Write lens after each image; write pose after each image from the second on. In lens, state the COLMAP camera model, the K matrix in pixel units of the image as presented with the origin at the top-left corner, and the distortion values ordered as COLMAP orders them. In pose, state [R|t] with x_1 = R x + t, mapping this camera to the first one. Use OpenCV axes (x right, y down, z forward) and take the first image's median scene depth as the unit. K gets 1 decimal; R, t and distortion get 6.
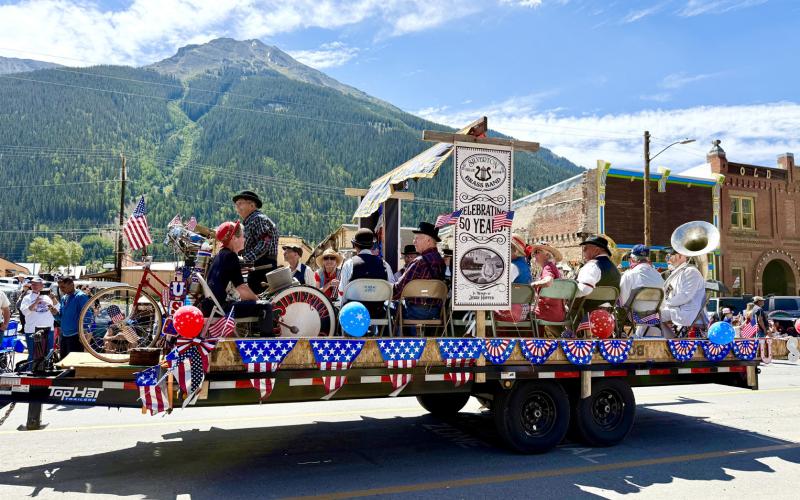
lens RADIAL K [[1733.3, 0, 400.0], [0, 1733.3, 250.0], [0, 0, 1]] dist [0.032357, 0.244380]
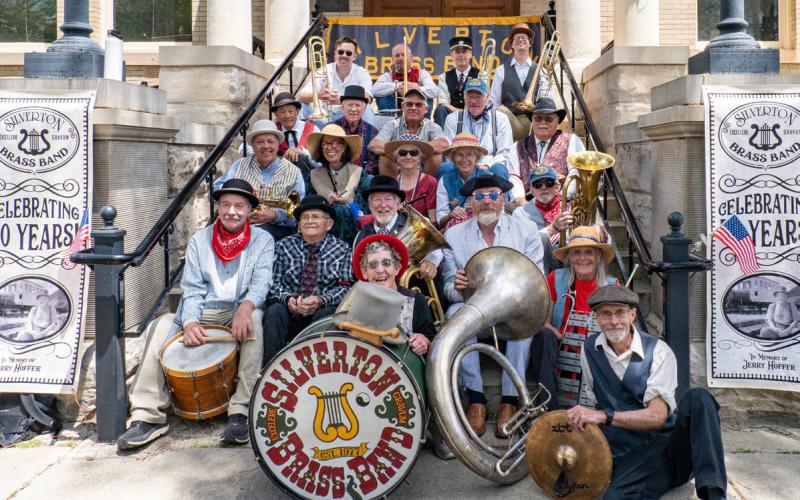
lens RADIAL K [[1733.3, 0, 400.0], [0, 1733.3, 250.0], [0, 0, 1]] dist [0.032357, 0.244380]
pose [[0.558505, -0.023900, -0.829157, 0.567841], [0.008167, 0.999695, -0.023315, 0.004139], [0.829461, 0.006250, 0.558530, 0.784980]]
